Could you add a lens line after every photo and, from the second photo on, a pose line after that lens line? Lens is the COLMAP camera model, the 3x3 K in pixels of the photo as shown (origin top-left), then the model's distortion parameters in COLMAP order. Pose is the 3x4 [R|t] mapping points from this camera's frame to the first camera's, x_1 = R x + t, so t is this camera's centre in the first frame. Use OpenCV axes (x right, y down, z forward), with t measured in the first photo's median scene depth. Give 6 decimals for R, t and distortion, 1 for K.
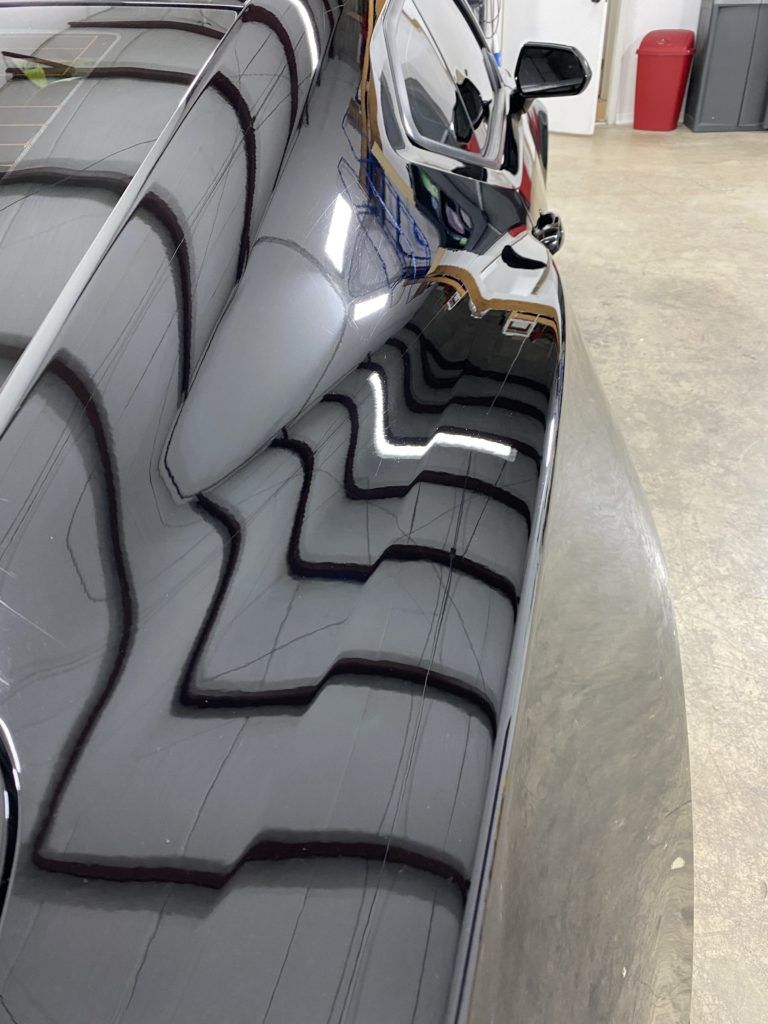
lens RADIAL K [[787.4, 0, 386.6], [0, 787.4, 511.0], [0, 0, 1]] dist [0.013078, -0.011283]
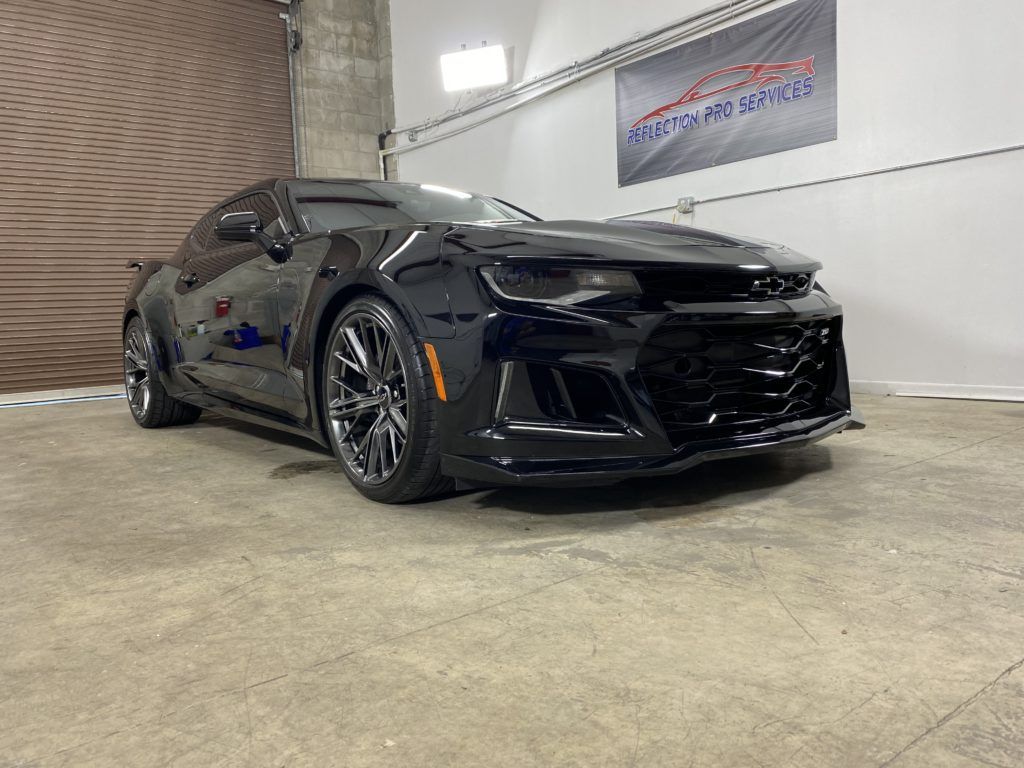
lens RADIAL K [[787.4, 0, 508.9], [0, 787.4, 384.6], [0, 0, 1]] dist [0.013078, -0.011283]
pose [[-0.696389, 0.137599, -0.704350, 0.623914], [-0.351139, 0.790618, 0.501622, -0.806592], [0.625894, 0.596649, -0.502261, 1.449267]]
